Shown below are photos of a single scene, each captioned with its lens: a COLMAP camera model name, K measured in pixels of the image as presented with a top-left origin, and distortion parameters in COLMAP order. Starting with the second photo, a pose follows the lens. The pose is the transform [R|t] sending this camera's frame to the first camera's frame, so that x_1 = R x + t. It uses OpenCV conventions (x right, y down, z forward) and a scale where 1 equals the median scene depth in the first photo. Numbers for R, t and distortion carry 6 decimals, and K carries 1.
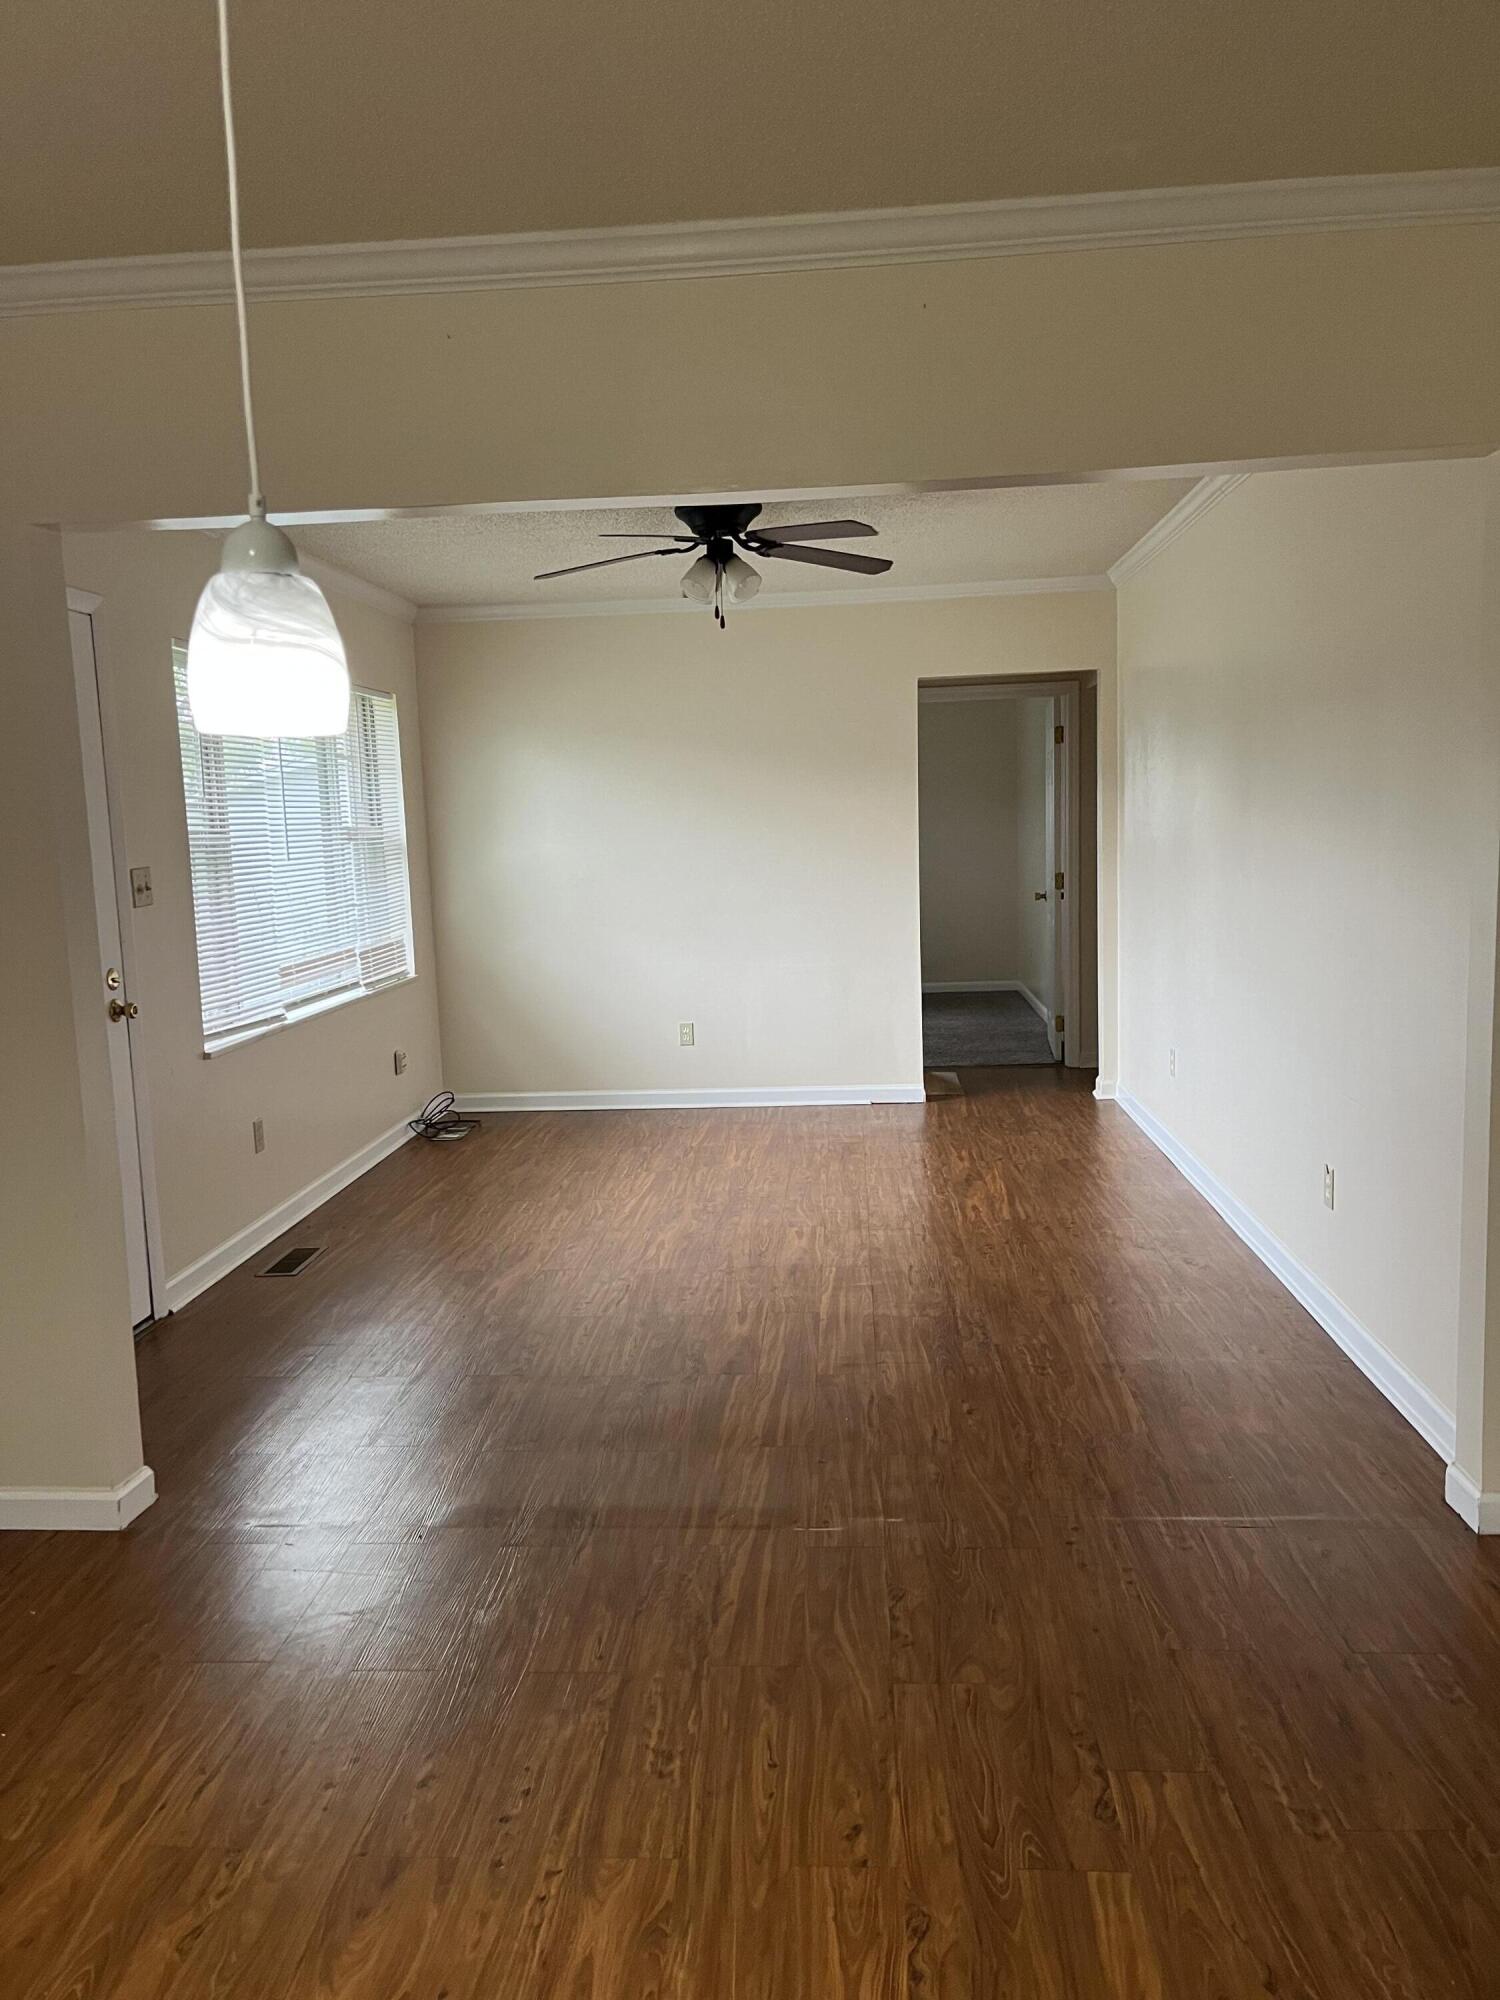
lens RADIAL K [[1539.0, 0, 747.1], [0, 1539.0, 945.0], [0, 0, 1]] dist [0.043319, -0.078643]
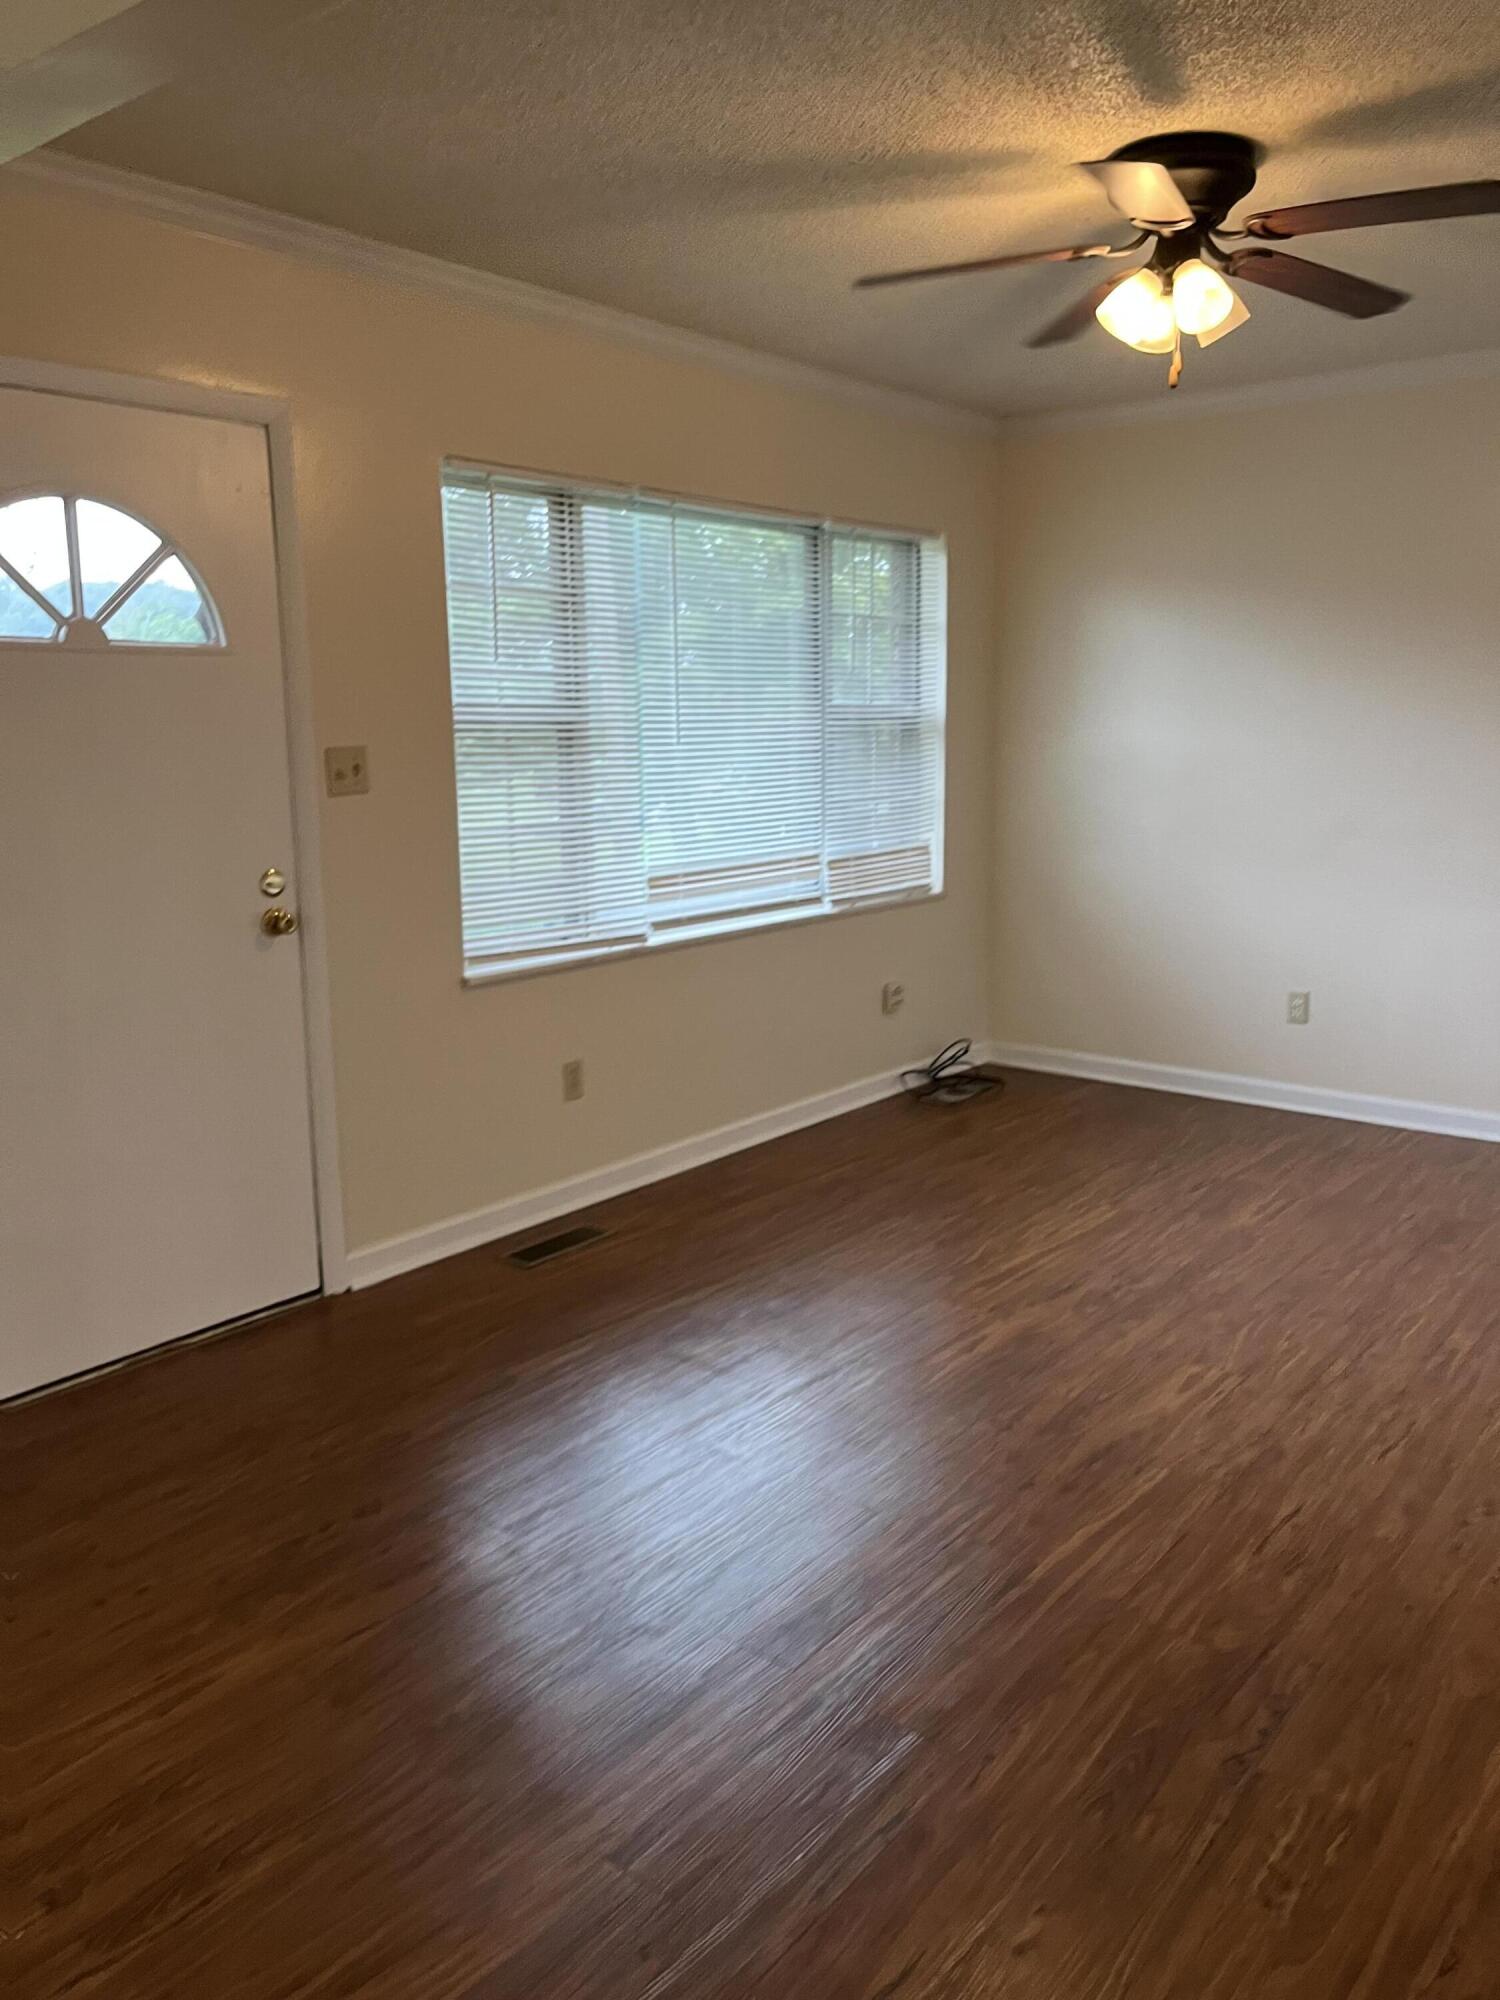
lens RADIAL K [[1539.0, 0, 747.1], [0, 1539.0, 945.0], [0, 0, 1]] dist [0.043319, -0.078643]
pose [[0.818621, 0.111021, -0.563502, 0.210524], [-0.063935, 0.992656, 0.102693, -0.037881], [0.570764, -0.048040, 0.819707, 0.381528]]
